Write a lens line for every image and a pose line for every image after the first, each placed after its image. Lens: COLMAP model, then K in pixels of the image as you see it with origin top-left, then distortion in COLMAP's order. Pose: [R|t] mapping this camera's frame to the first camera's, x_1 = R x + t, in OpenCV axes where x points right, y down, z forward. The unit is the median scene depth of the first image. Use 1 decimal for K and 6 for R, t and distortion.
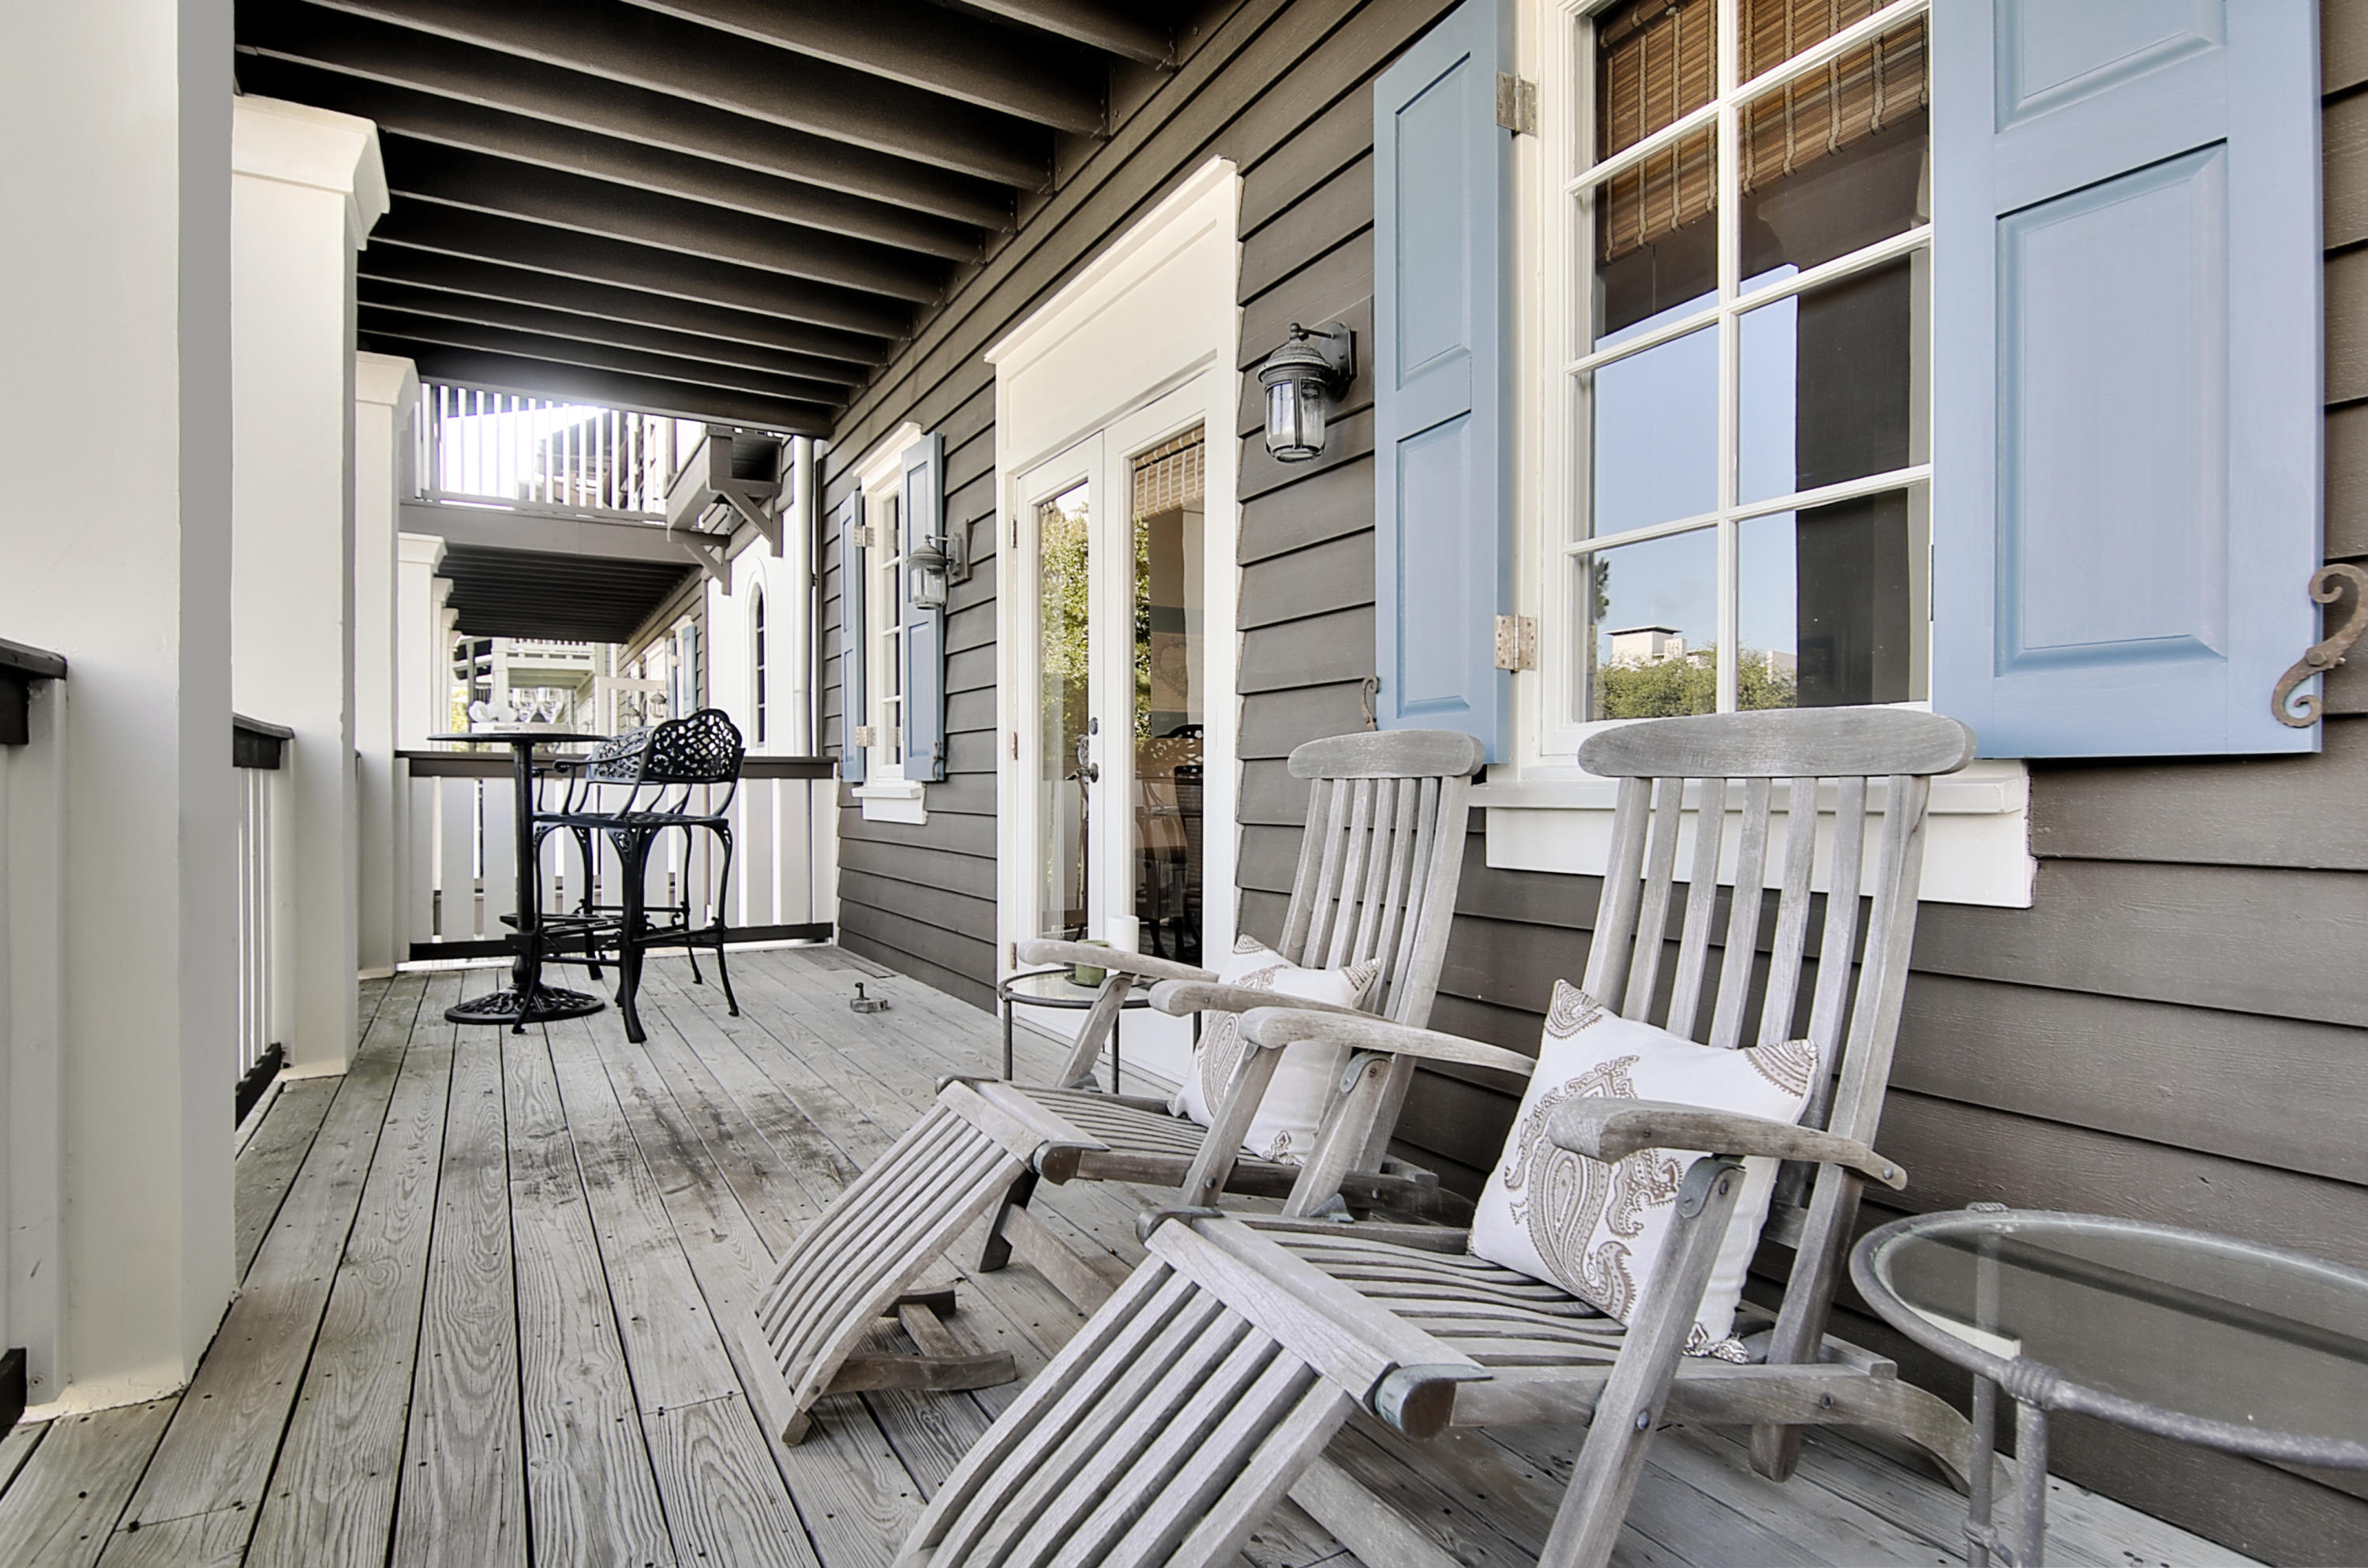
lens RADIAL K [[1232.2, 0, 1189.4], [0, 1232.2, 808.0], [0, 0, 1]] dist [-0.022594, -0.000772]
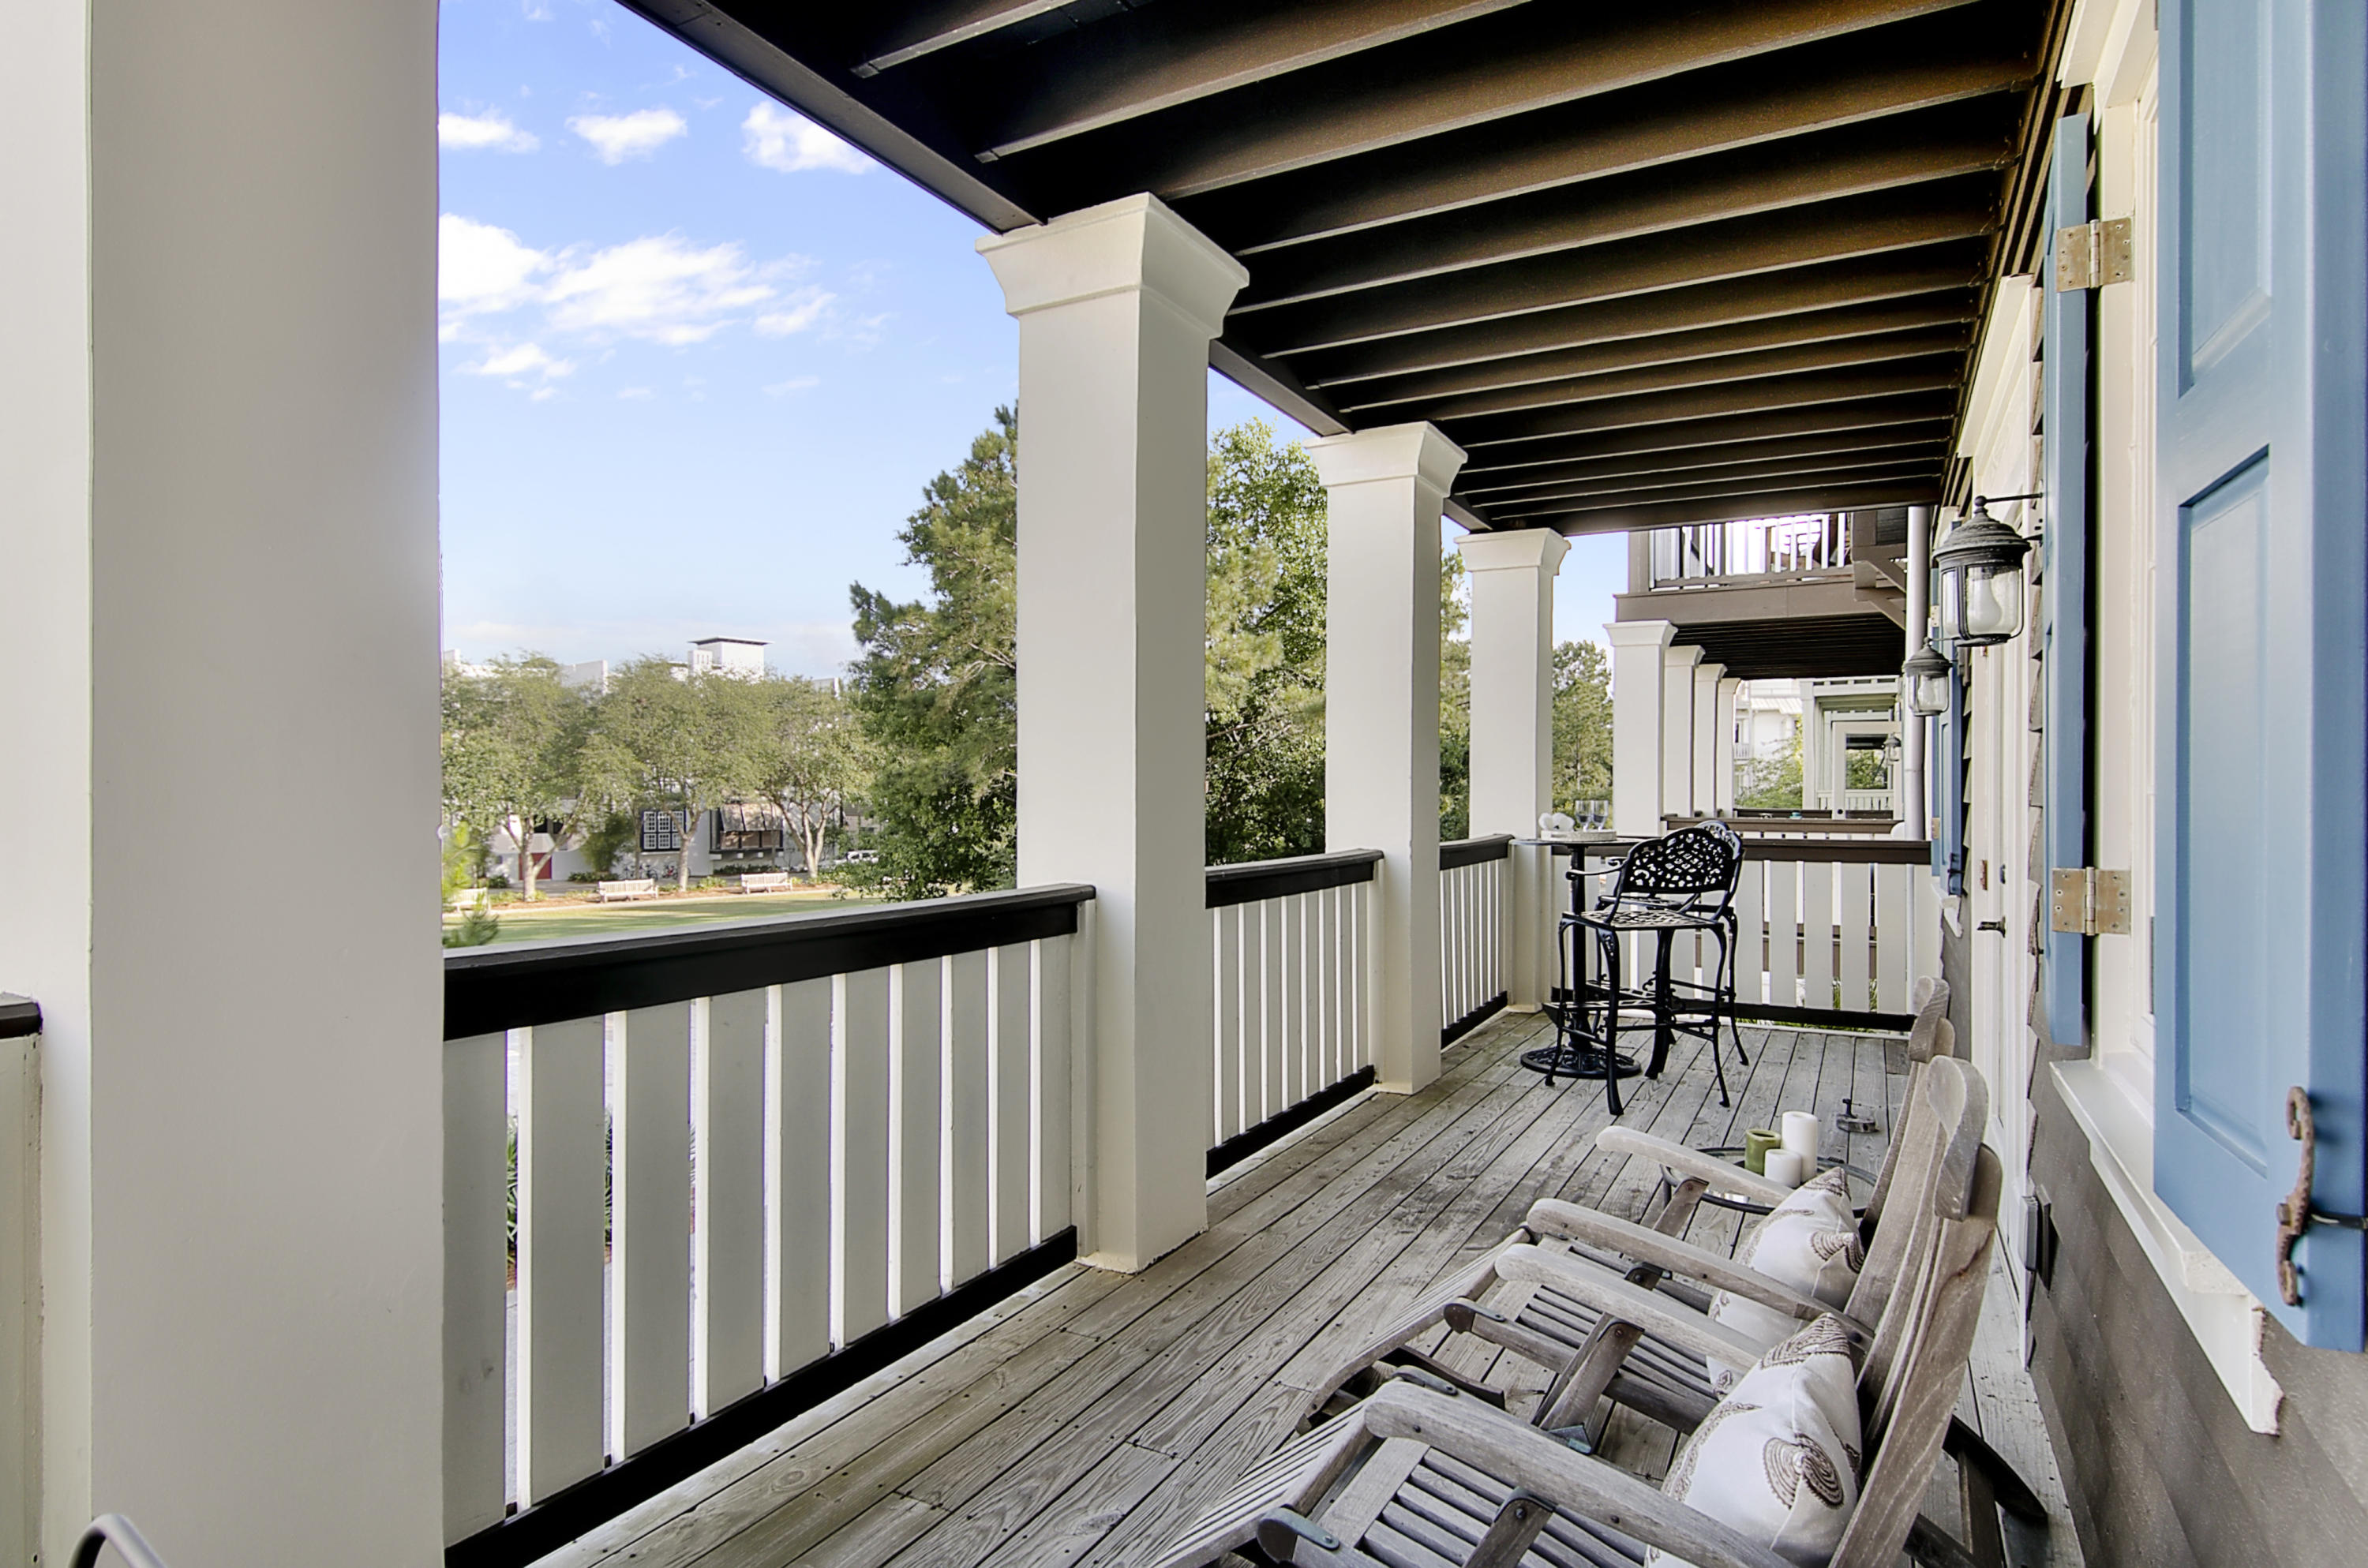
lens RADIAL K [[1238.9, 0, 1184.0], [0, 1238.9, 784.0], [0, 0, 1]] dist [0.001267, -0.000026]
pose [[0.518047, -0.005461, -0.855335, 0.529729], [-0.012415, 0.999826, -0.013903, -0.156072], [0.855262, 0.017822, 0.517889, 0.028062]]
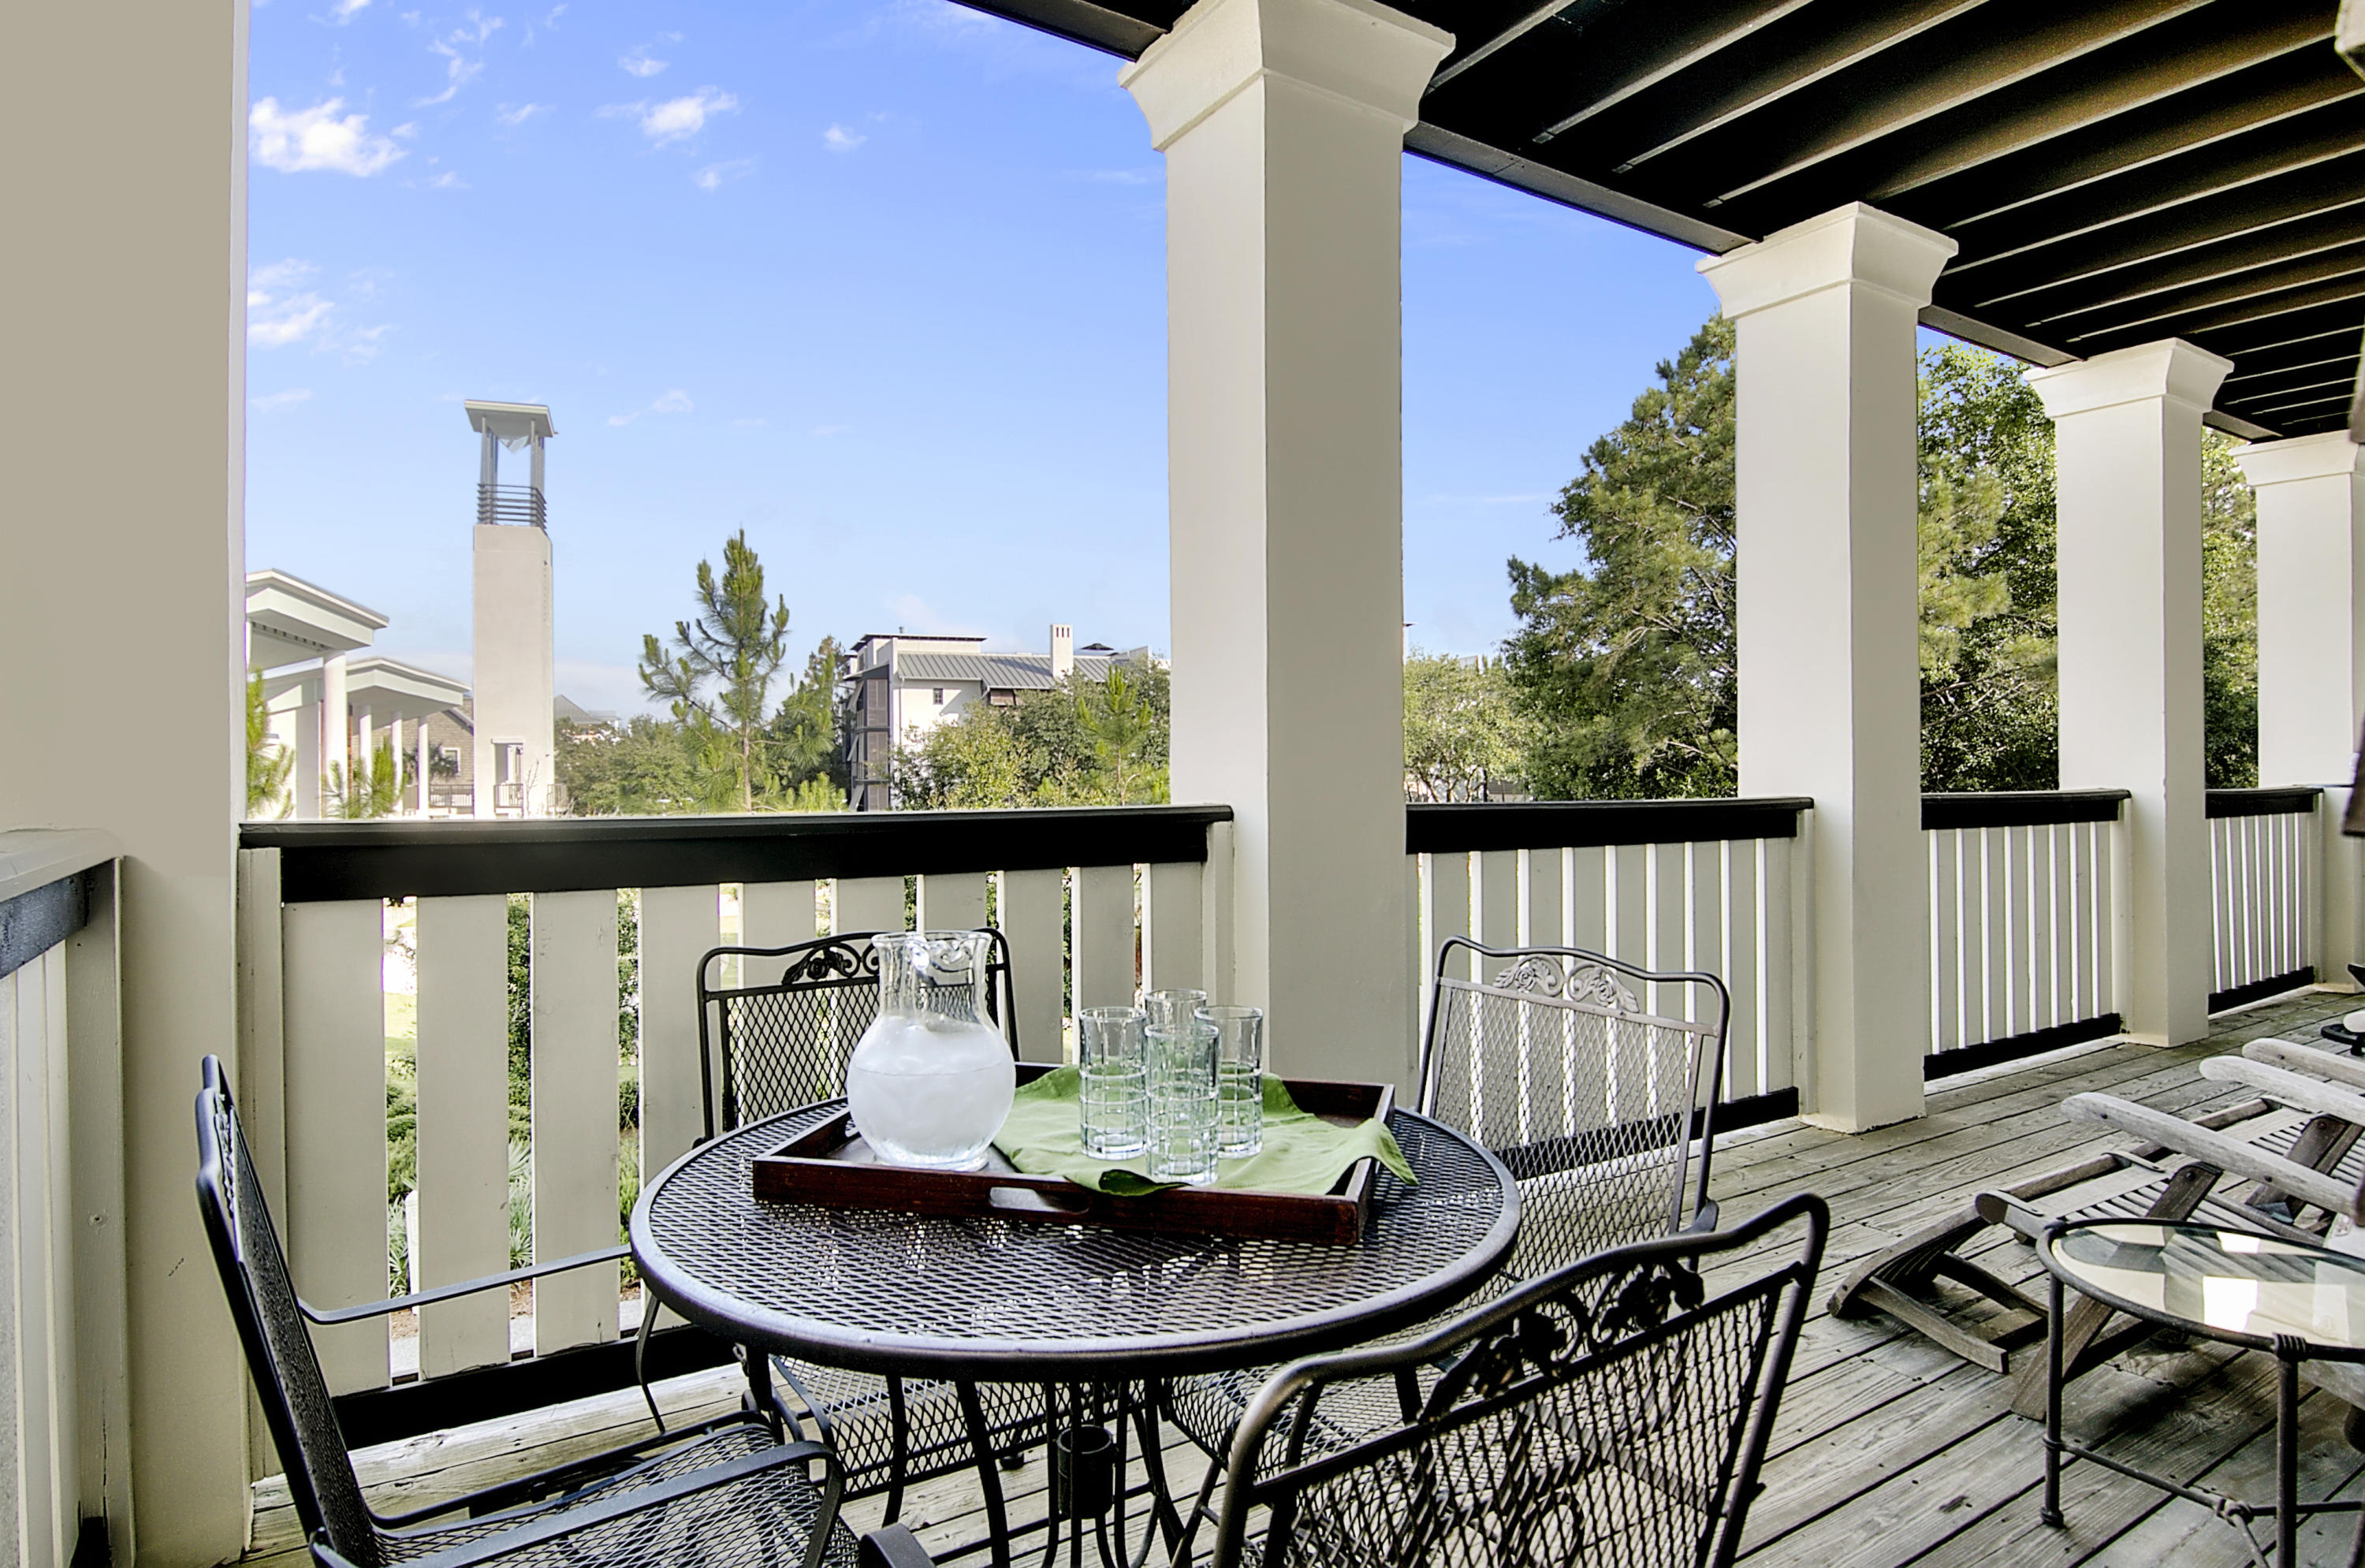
lens RADIAL K [[1280.8, 0, 1177.6], [0, 1280.8, 765.0], [0, 0, 1]] dist [0.008711, -0.023751]
pose [[0.044076, -0.007594, -0.998999, 0.870201], [-0.008830, 0.999929, -0.007990, -0.093220], [0.998989, 0.009174, 0.044006, -0.201129]]
